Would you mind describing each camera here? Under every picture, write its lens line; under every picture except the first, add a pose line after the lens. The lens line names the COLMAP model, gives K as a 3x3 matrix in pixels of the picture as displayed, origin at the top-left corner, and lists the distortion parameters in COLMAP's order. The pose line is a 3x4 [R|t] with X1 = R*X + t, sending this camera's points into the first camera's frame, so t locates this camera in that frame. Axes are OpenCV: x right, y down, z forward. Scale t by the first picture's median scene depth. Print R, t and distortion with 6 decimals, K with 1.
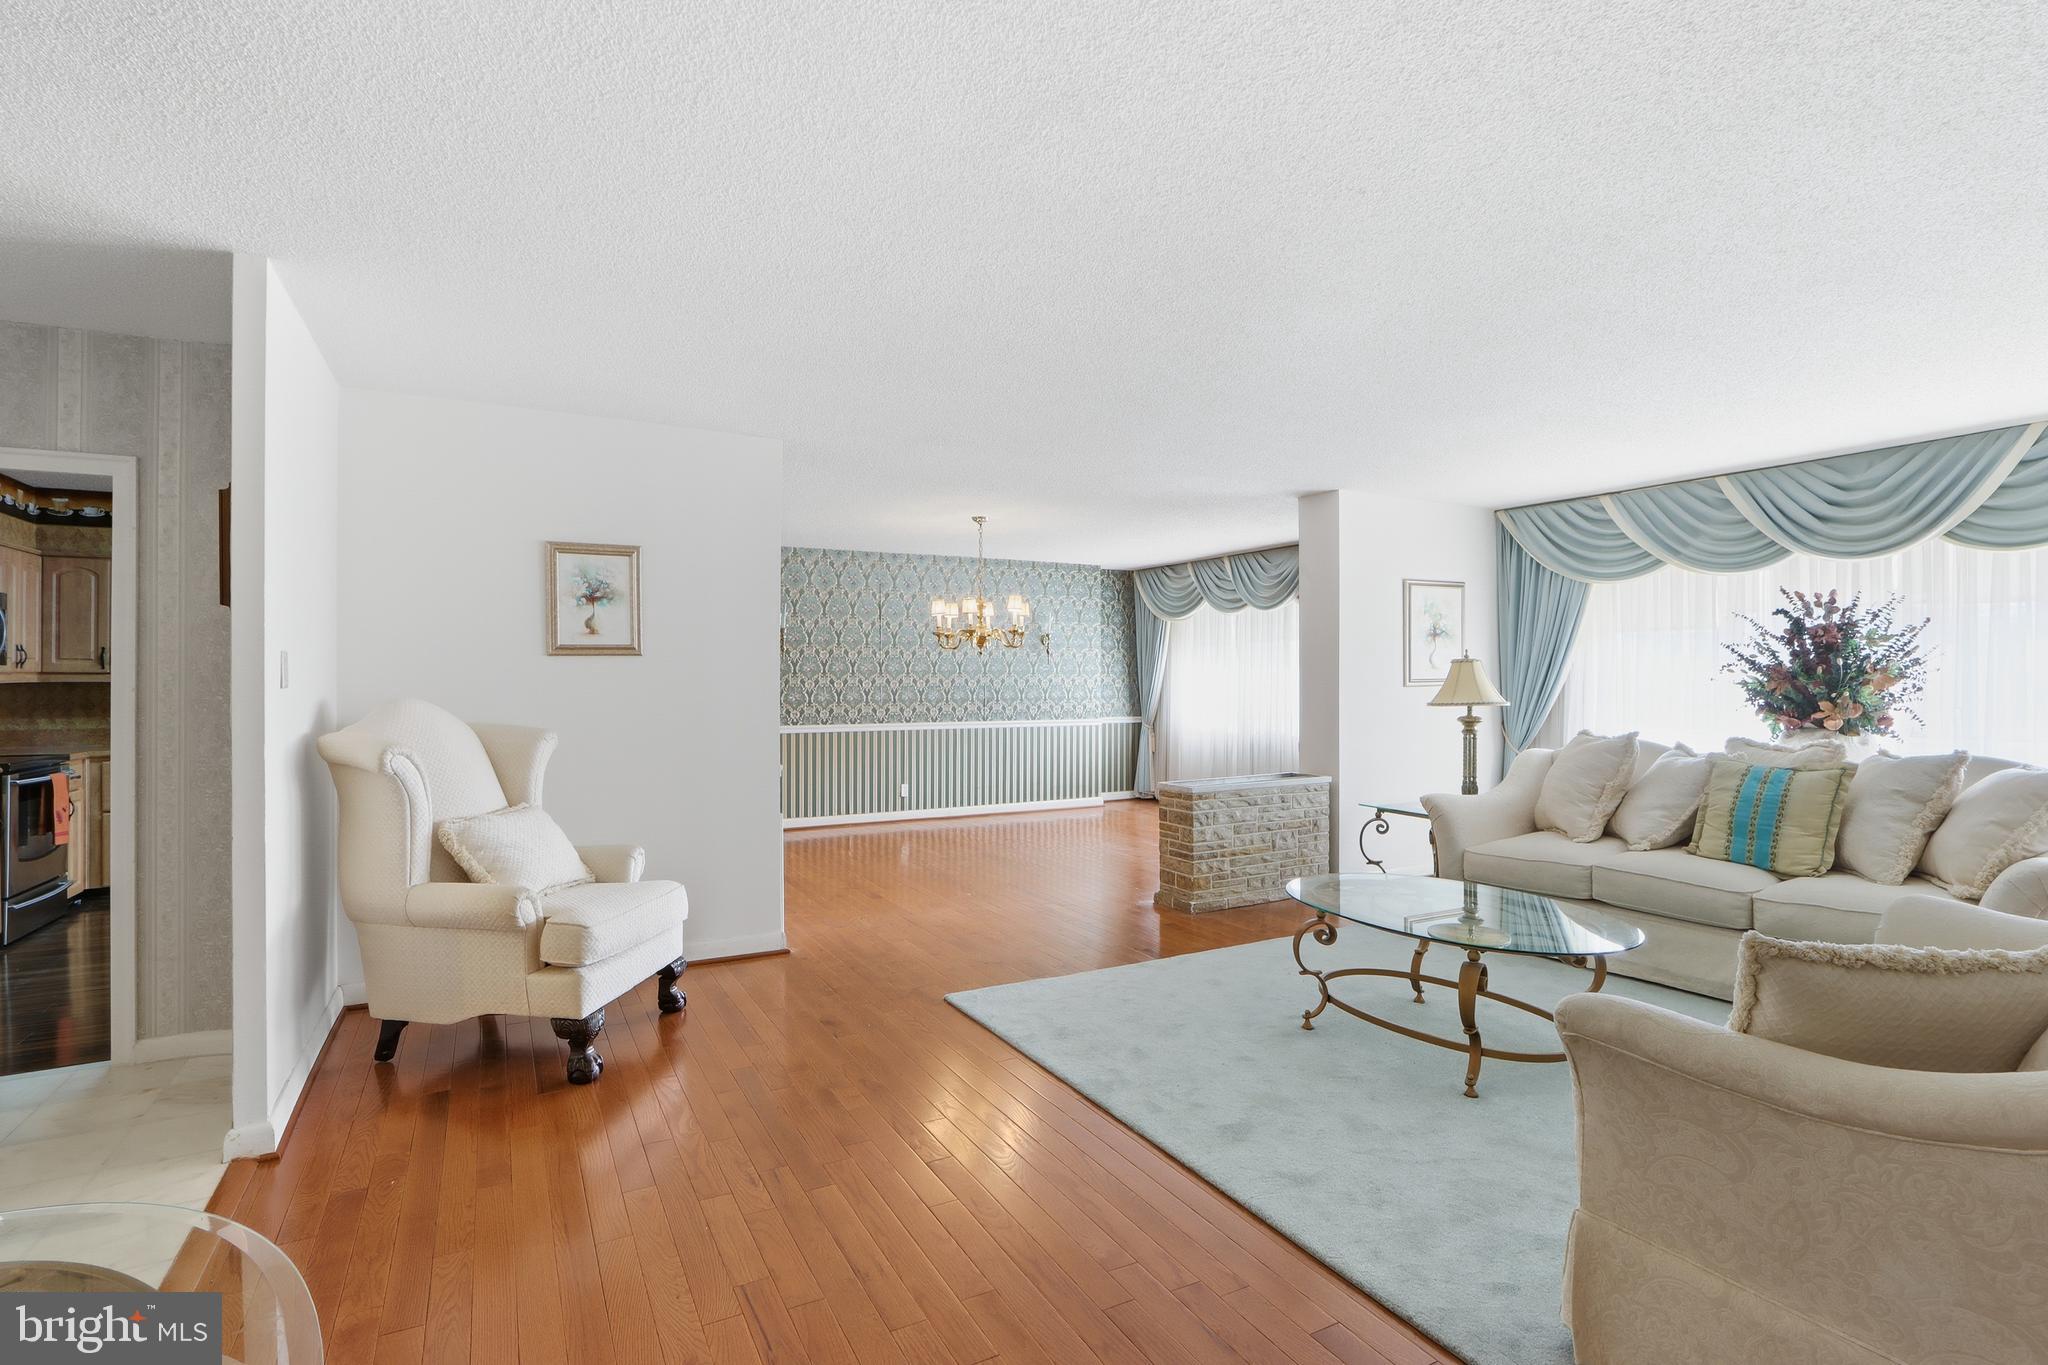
lens RADIAL K [[976.8, 0, 1033.1], [0, 976.8, 682.4], [0, 0, 1]] dist [-0.002384, 0.000327]
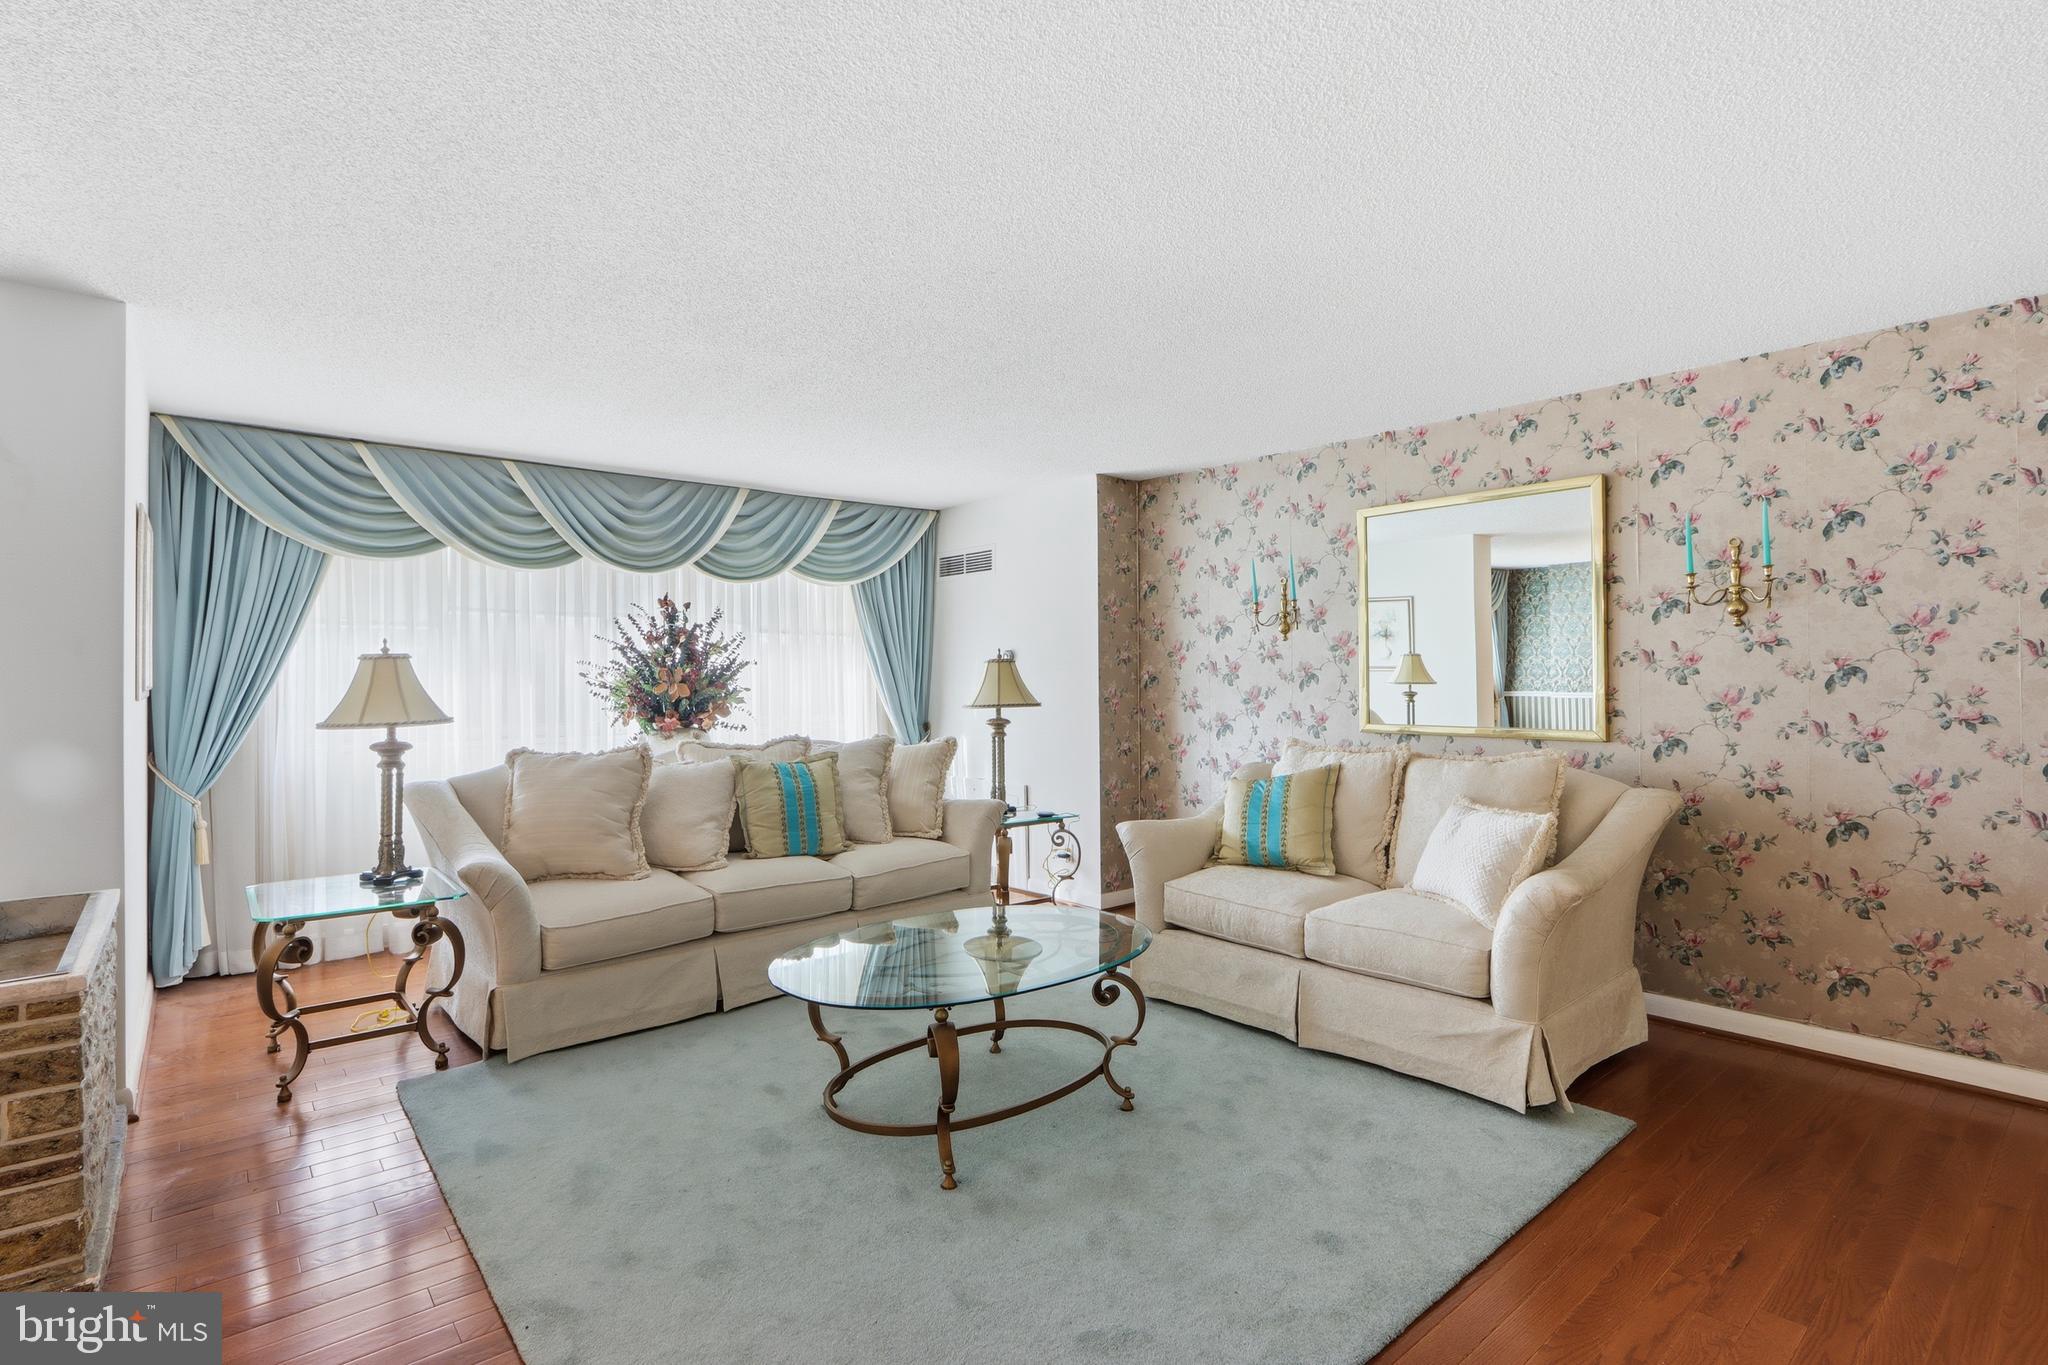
lens RADIAL K [[976.8, 0, 1039.6], [0, 976.8, 674.2], [0, 0, 1]] dist [-0.002384, 0.000327]
pose [[-0.211219, 0.012273, 0.977362, -0.261674], [0.013375, 0.999864, -0.009665, 0.001553], [-0.977347, 0.011030, -0.211354, 0.672927]]
